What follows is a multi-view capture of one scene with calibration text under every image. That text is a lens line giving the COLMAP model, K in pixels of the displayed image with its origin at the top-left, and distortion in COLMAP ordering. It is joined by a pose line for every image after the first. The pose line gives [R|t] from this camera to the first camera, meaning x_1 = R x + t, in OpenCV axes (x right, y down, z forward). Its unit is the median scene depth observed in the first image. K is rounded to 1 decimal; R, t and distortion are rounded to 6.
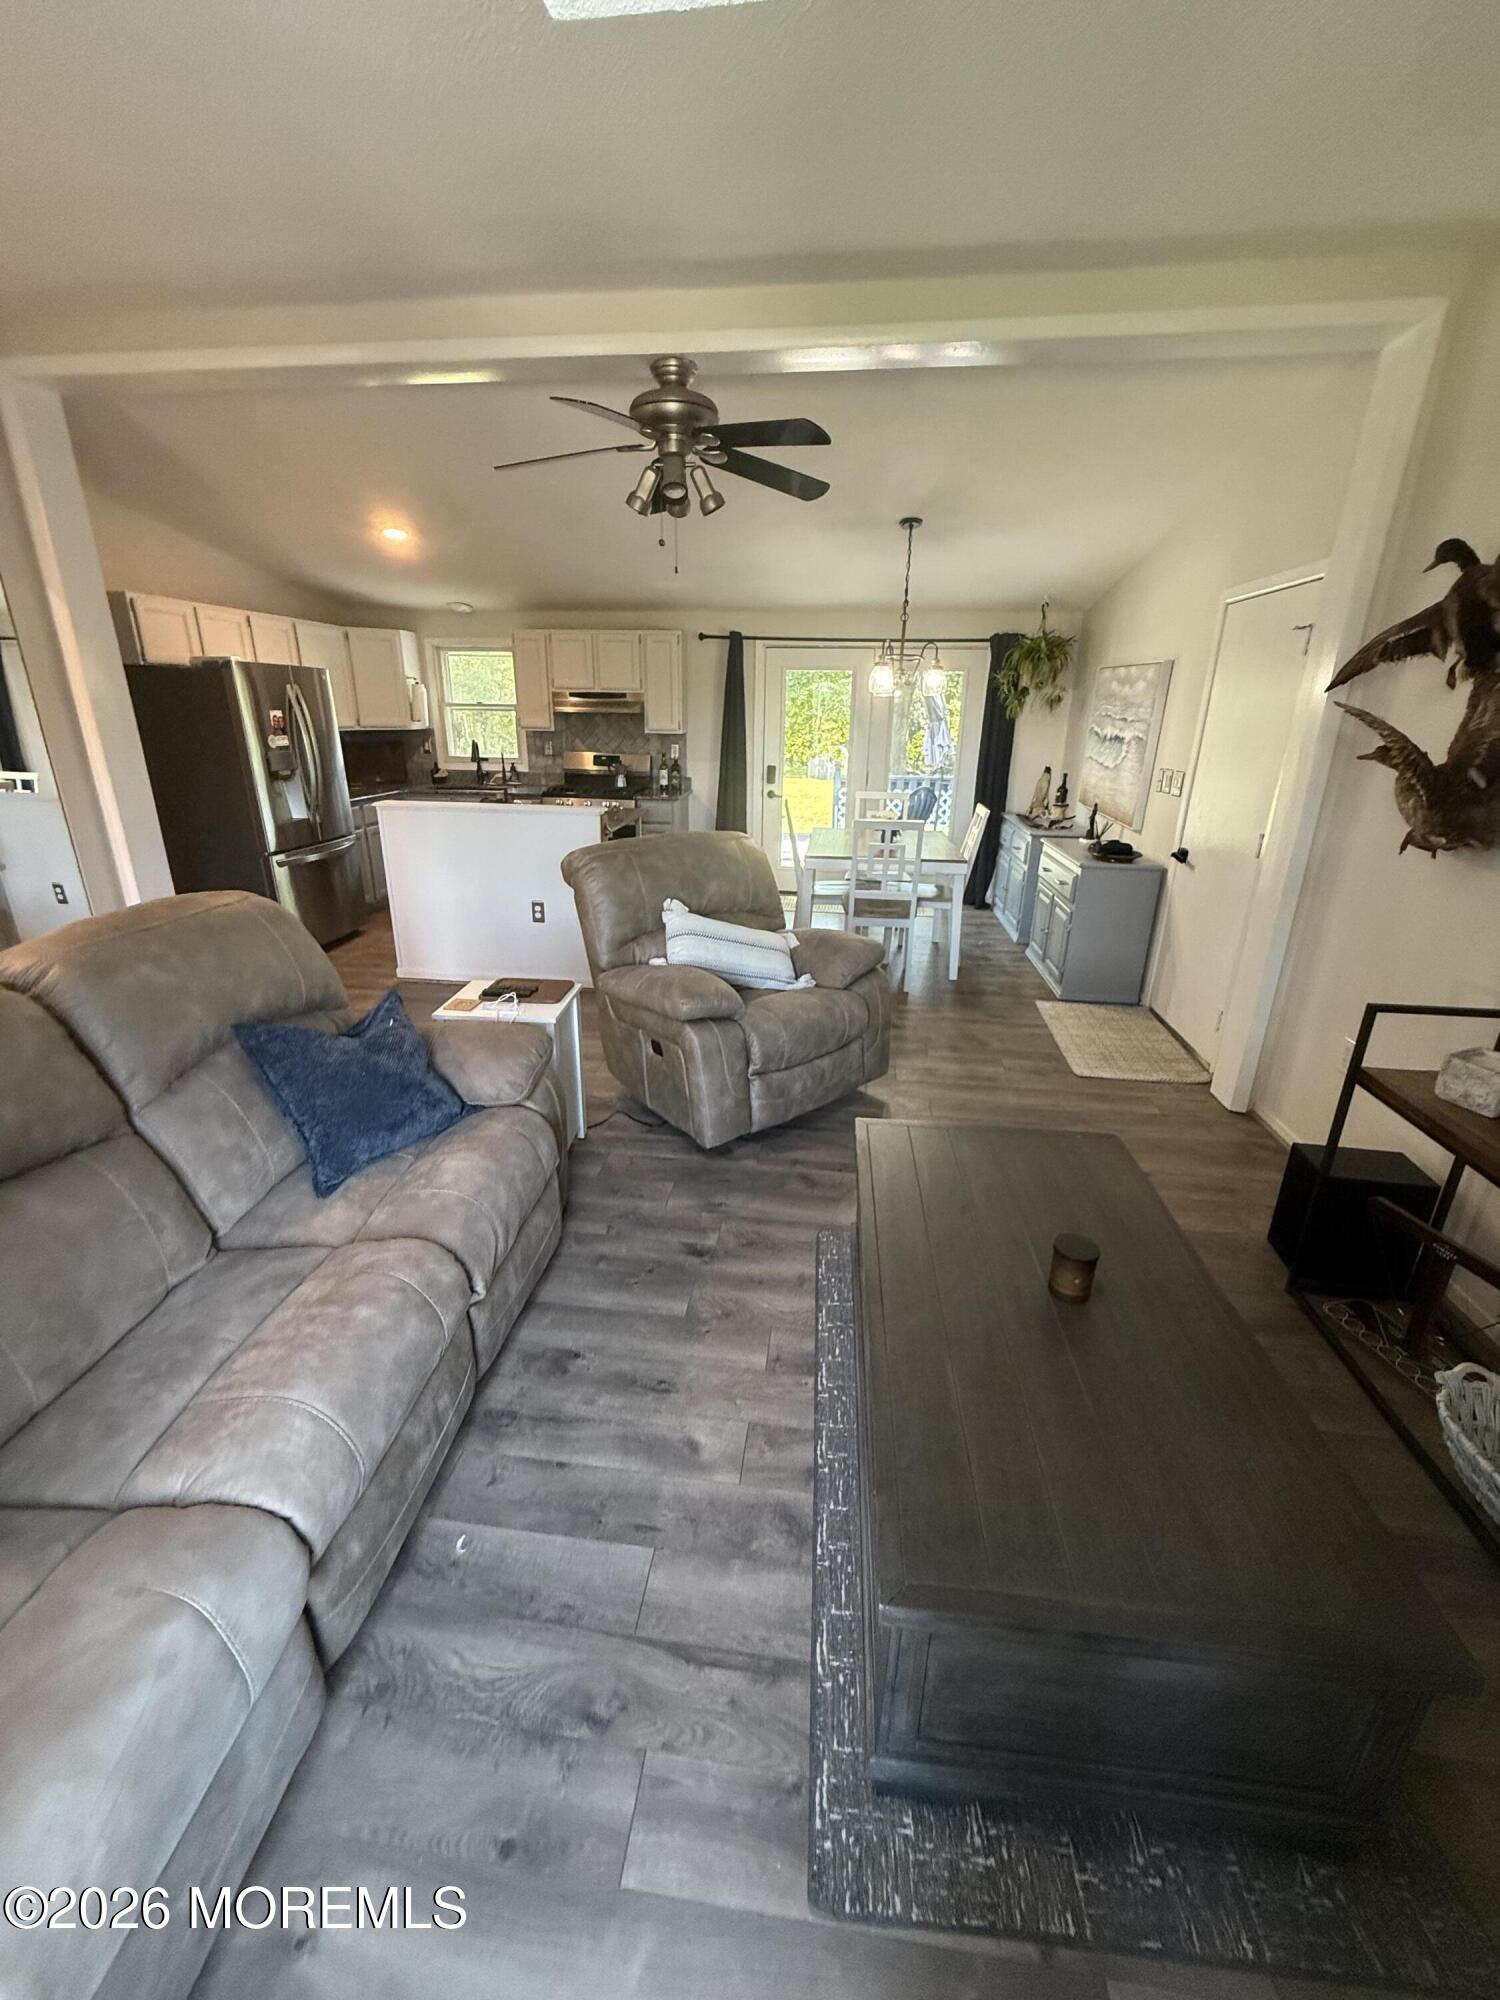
lens RADIAL K [[794.8, 0, 746.1], [0, 794.8, 994.4], [0, 0, 1]] dist [0.000730, -0.000784]
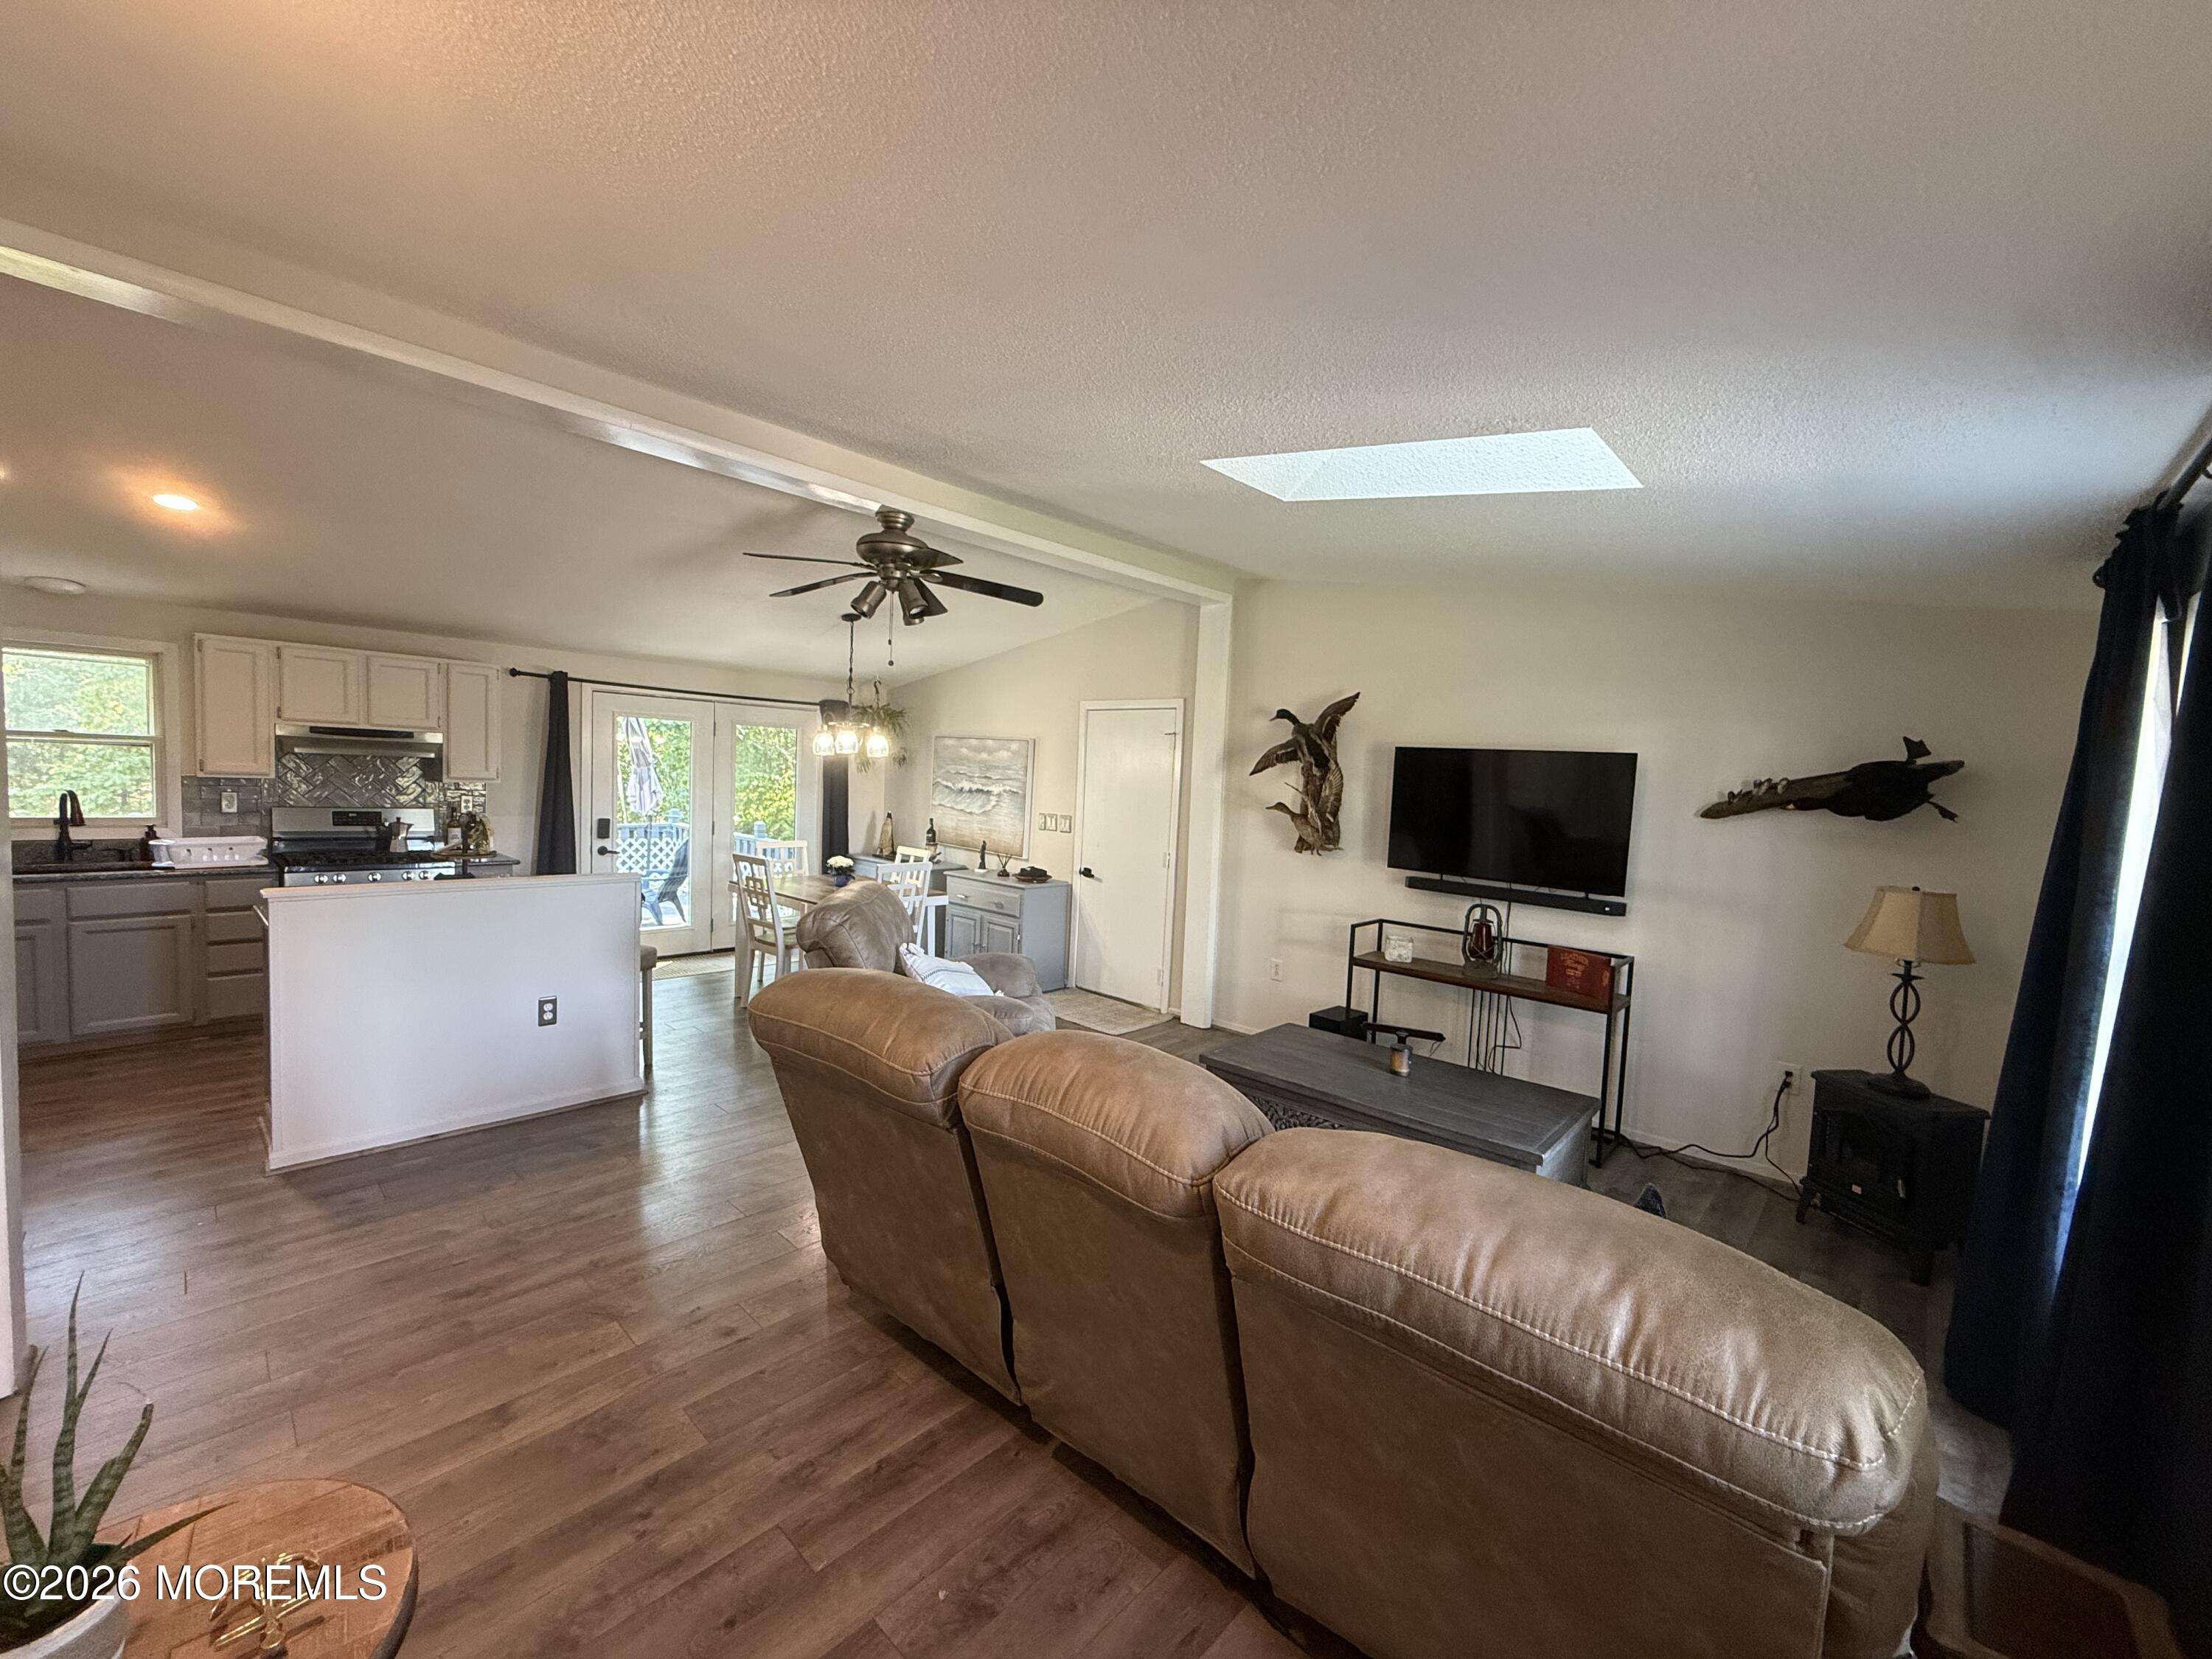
lens RADIAL K [[880.1, 0, 1099.6], [0, 880.1, 832.1], [0, 0, 1]] dist [-0.000457, 0.000362]
pose [[0.594029, -0.040130, 0.803442, -0.625642], [0.236888, 0.963196, -0.127036, -0.036939], [-0.768774, 0.265789, 0.581672, 0.050110]]
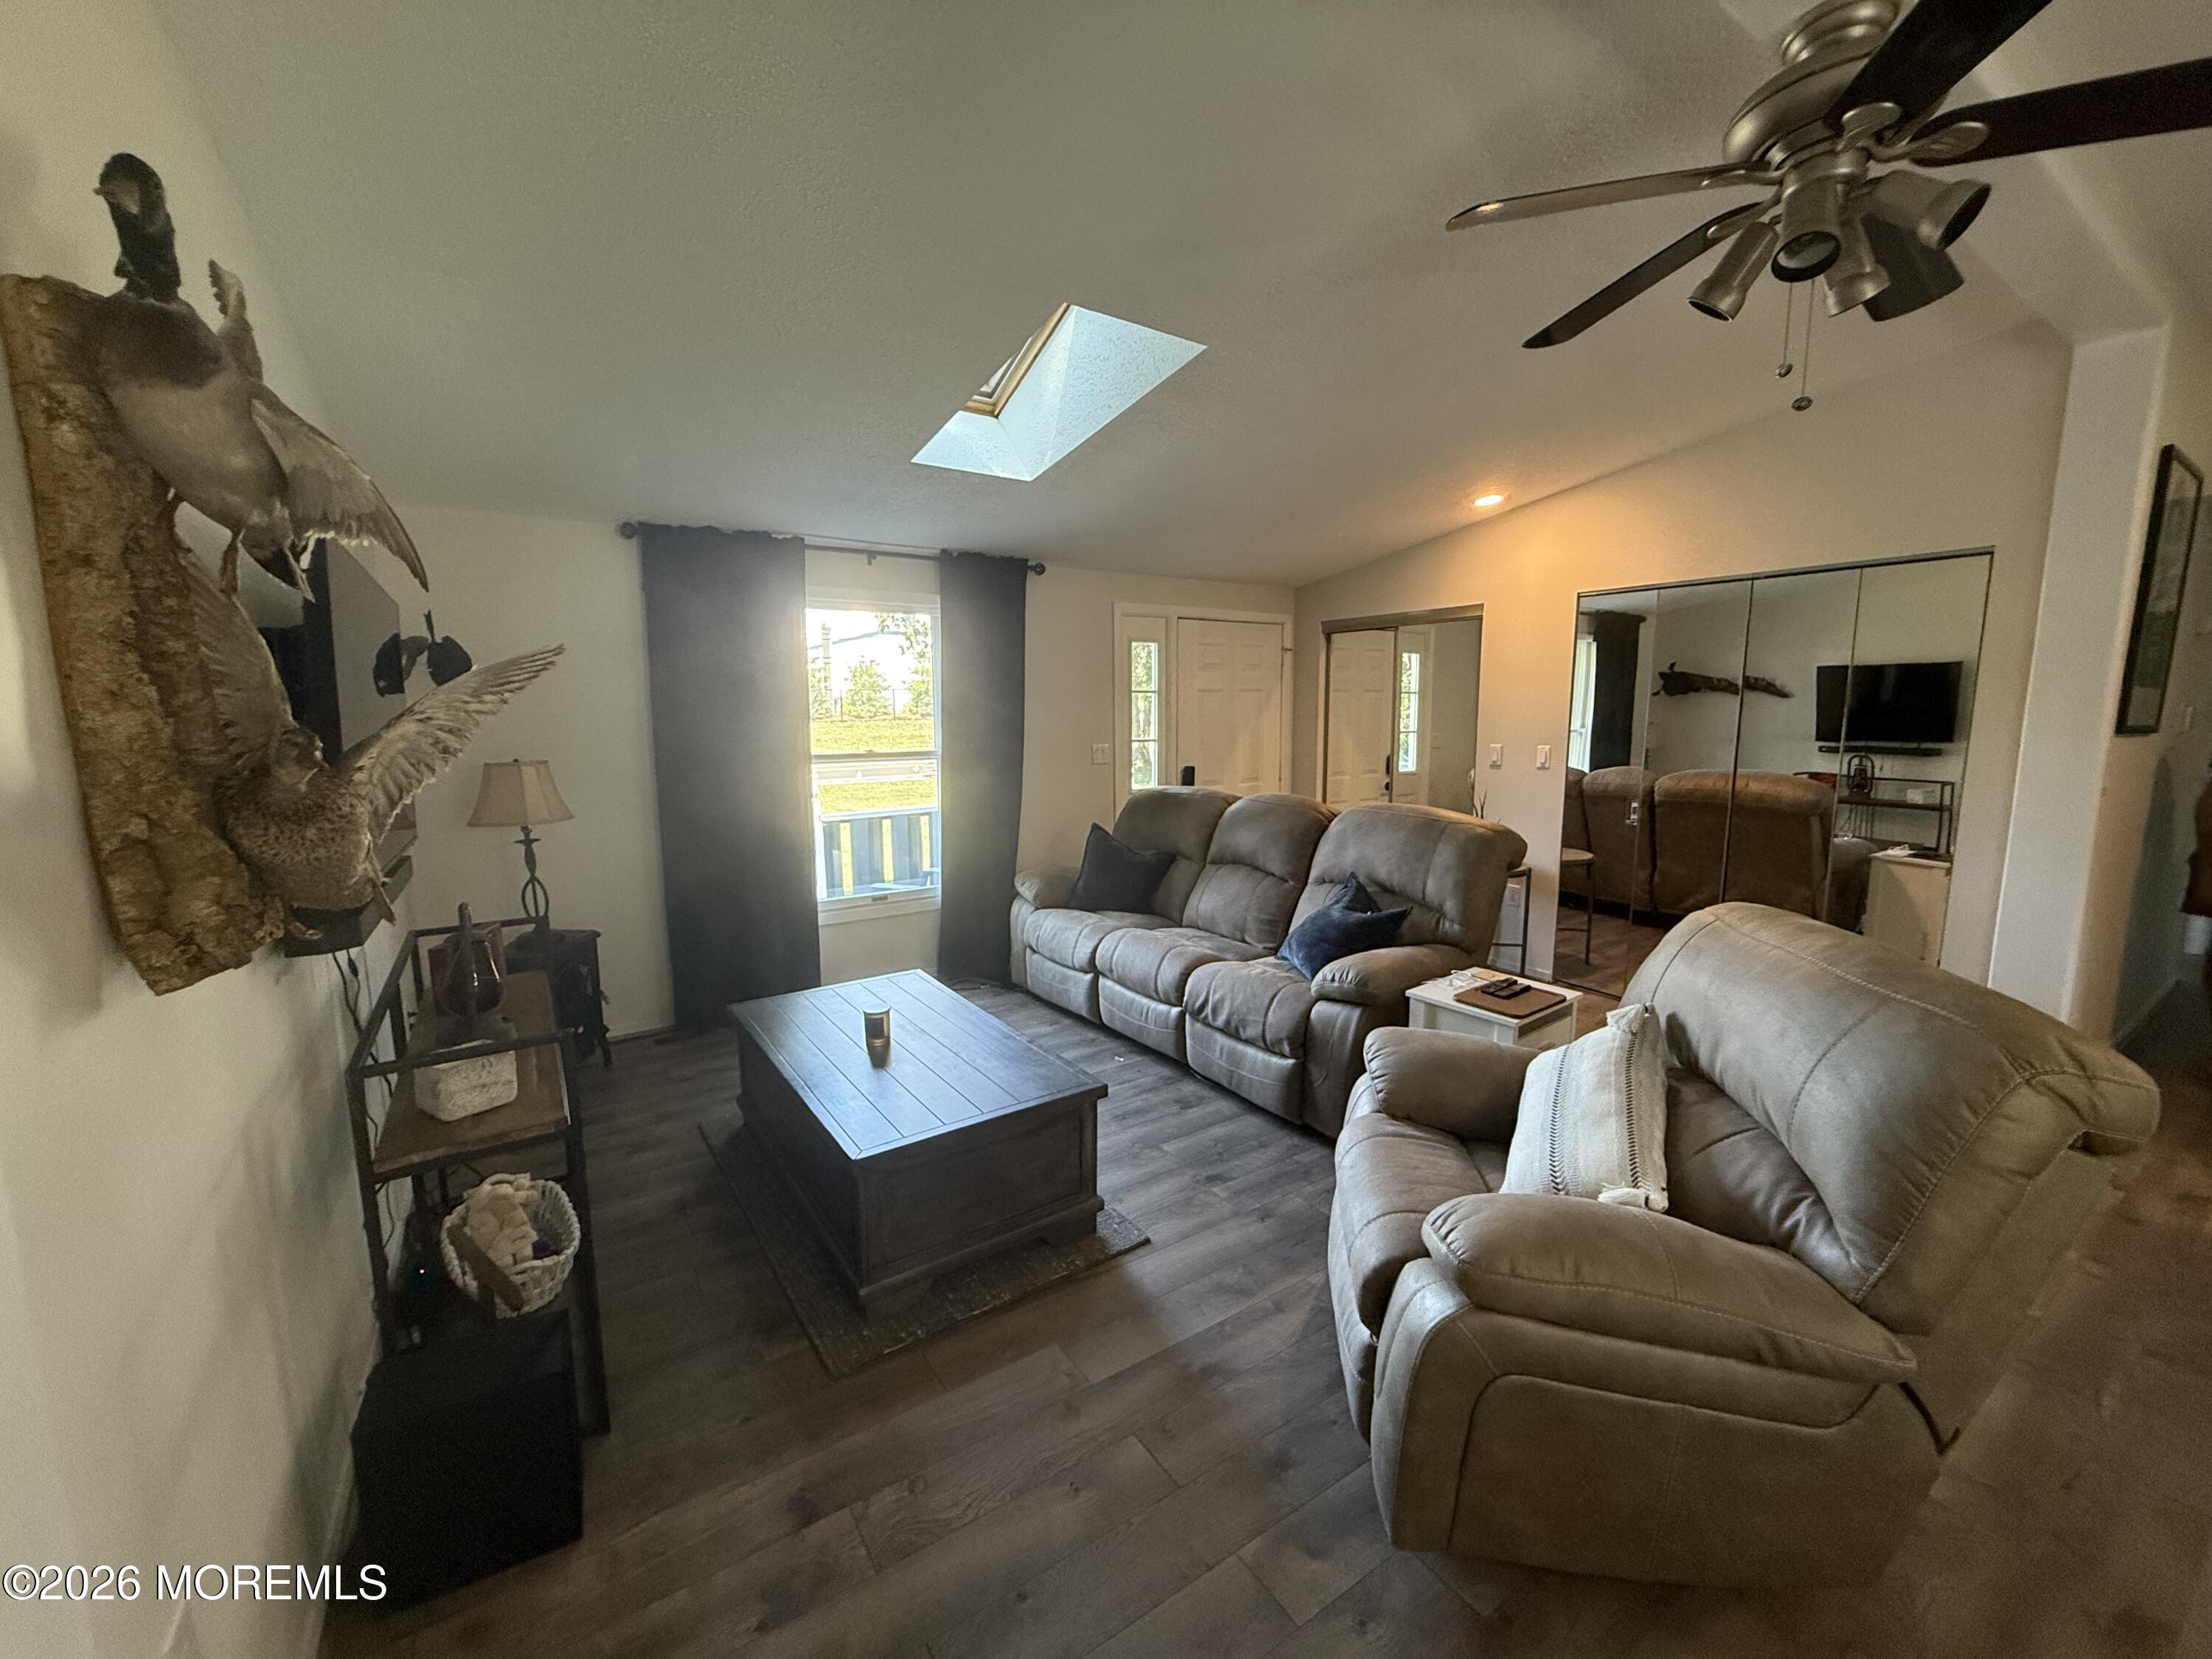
lens RADIAL K [[901.3, 0, 1093.9], [0, 901.3, 827.0], [0, 0, 1]] dist [0.001607, 0.000340]
pose [[-0.767078, 0.079406, -0.636620, 0.420408], [-0.218119, 0.900920, 0.375189, -0.273956], [0.603336, 0.426658, -0.673756, 0.809356]]
